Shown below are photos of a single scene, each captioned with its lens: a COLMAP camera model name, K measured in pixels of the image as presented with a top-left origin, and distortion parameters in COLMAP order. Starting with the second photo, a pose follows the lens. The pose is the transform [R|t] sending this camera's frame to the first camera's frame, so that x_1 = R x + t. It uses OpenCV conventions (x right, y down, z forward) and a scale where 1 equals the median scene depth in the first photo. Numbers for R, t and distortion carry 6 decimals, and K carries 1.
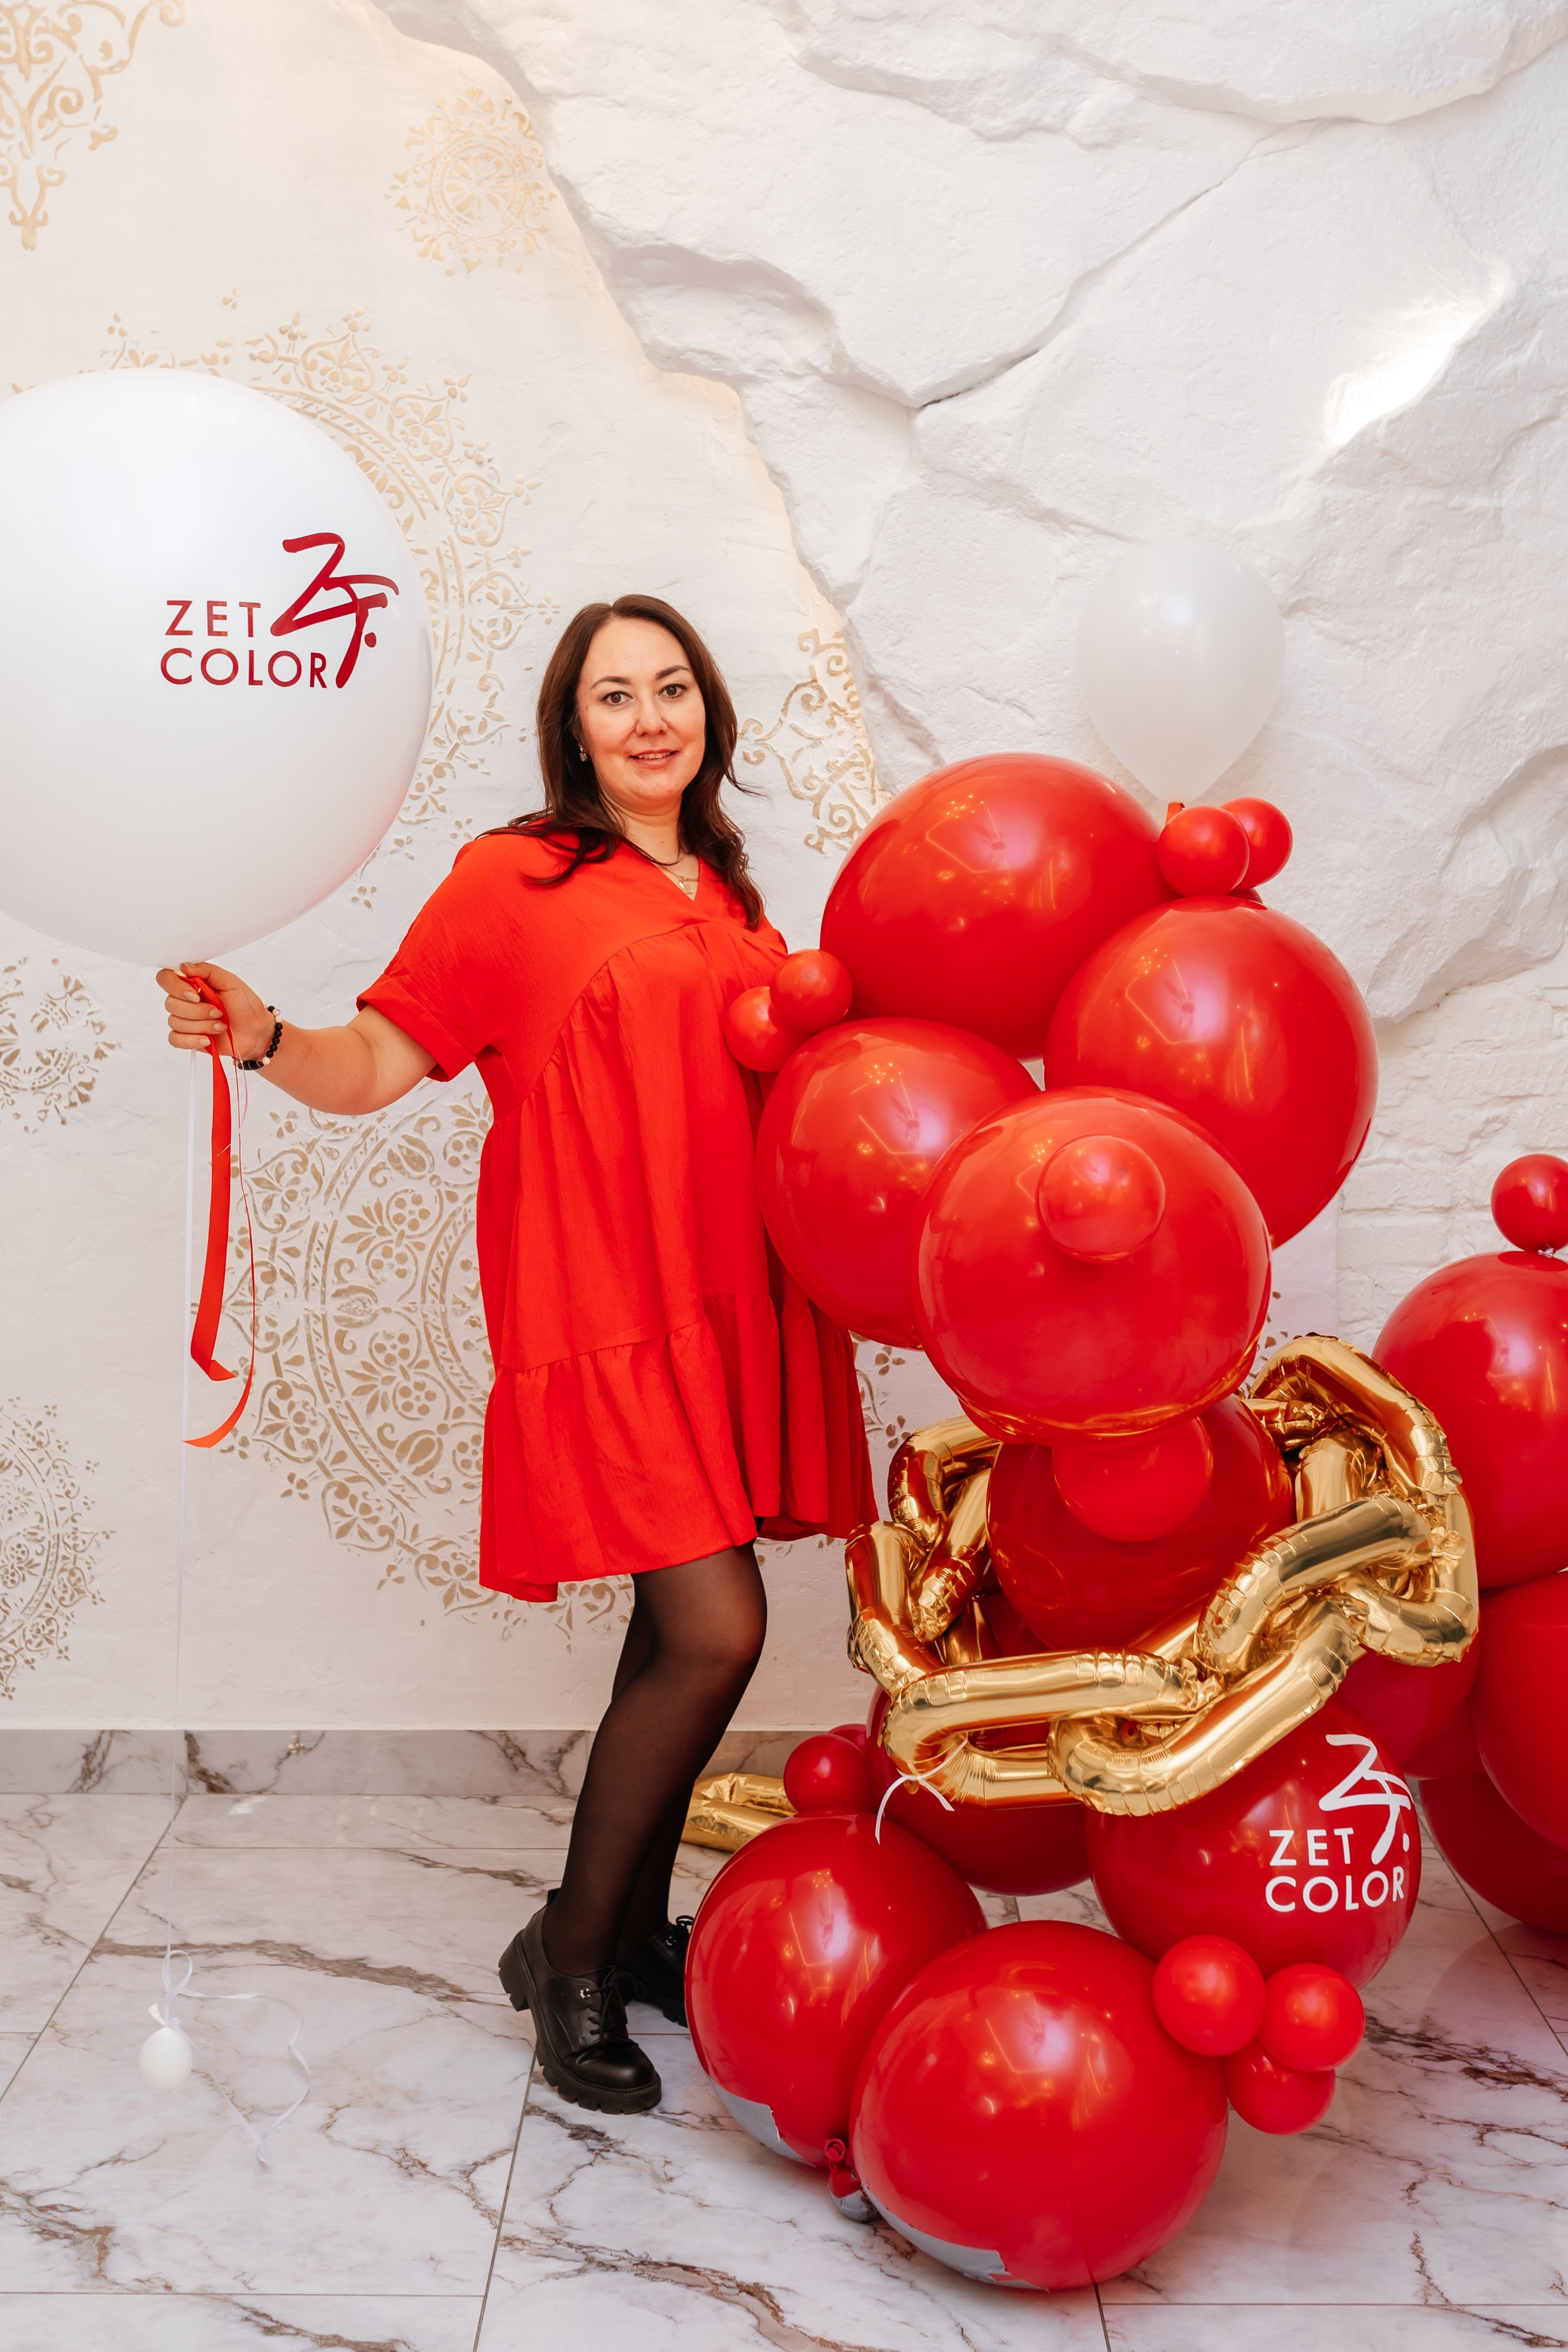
lens RADIAL K [[2775.4, 0, 680.0], [0, 2775.4, 1060.5], [0, 0, 1]] dist [0.003867, -0.012432]
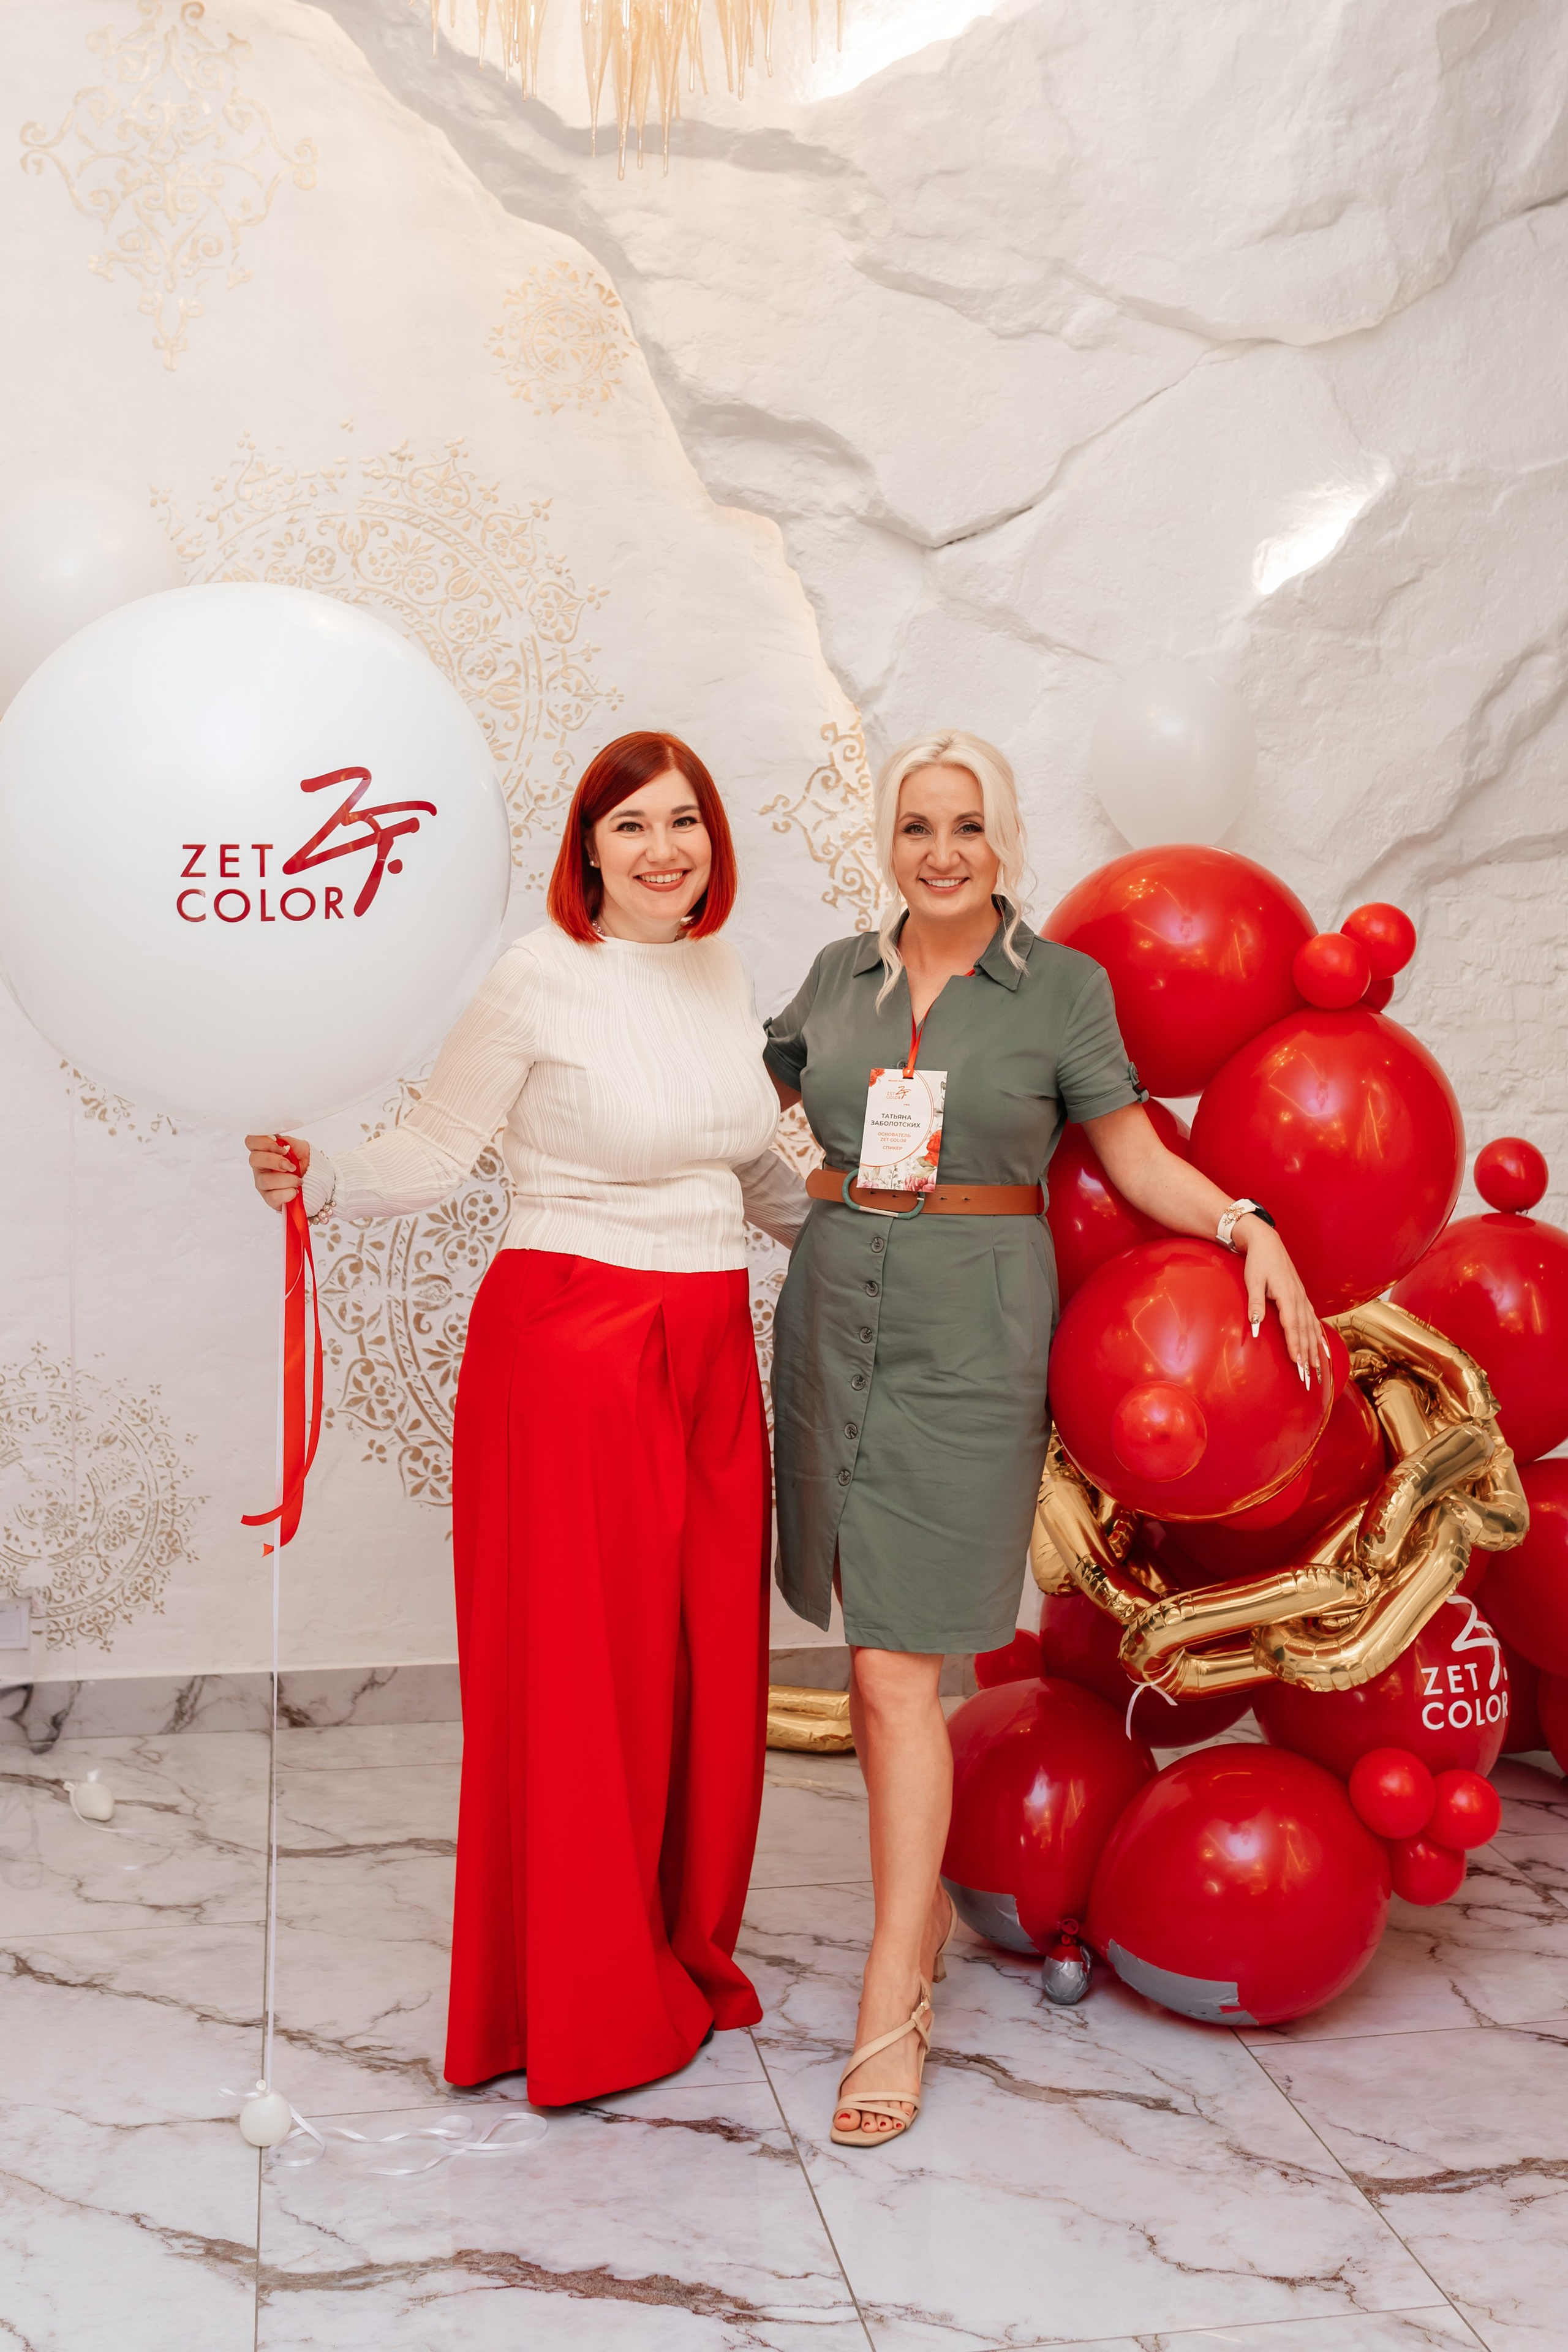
lens RADIAL K [[2618.8, 0, 786.4], [0, 2618.8, 985.0], [0, 0, 1]] dist [0.000409, -0.002627]
pose [[0.975278, 0.011853, 0.220665, -0.221276], [-0.001970, 0.998987, -0.044951, 0.009984], [-0.220975, 0.043405, 0.974313, -0.100484]]
